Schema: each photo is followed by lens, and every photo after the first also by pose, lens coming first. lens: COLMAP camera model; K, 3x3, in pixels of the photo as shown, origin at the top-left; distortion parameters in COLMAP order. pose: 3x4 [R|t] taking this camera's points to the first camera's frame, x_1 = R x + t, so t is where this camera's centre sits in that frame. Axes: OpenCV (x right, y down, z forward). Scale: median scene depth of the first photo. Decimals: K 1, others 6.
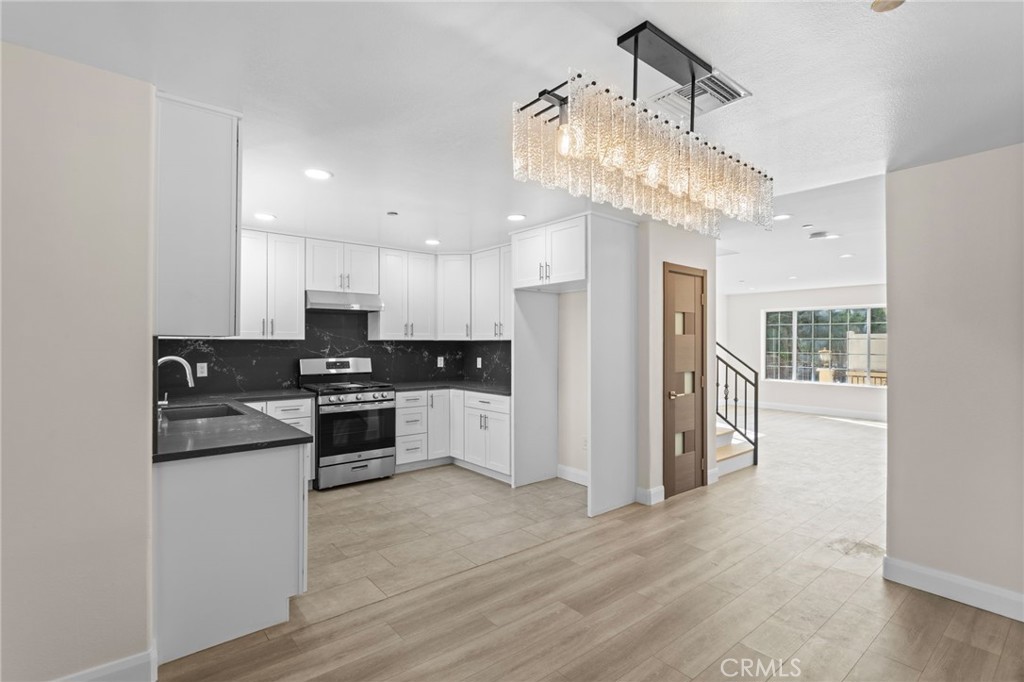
lens RADIAL K [[487.9, 0, 509.5], [0, 487.9, 345.4], [0, 0, 1]] dist [0.002773, 0.000011]
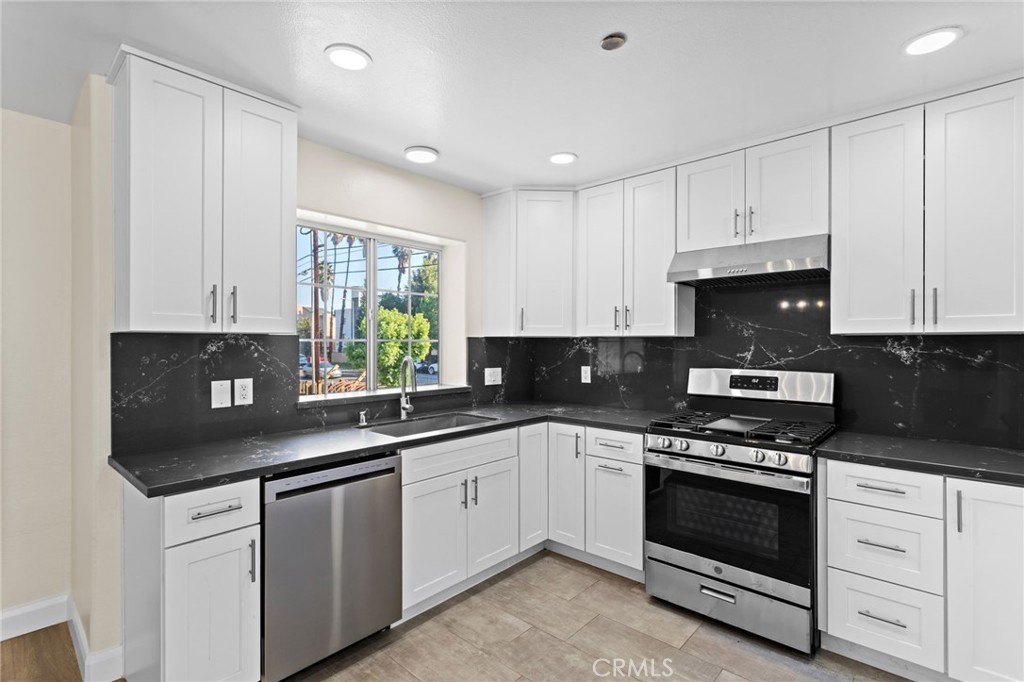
lens RADIAL K [[487.9, 0, 505.5], [0, 487.9, 344.9], [0, 0, 1]] dist [0.002773, 0.000011]
pose [[0.137055, 0.010688, -0.990506, 0.142651], [0.003399, 0.999931, 0.011260, -0.008295], [0.990558, -0.004910, 0.137009, 0.670567]]
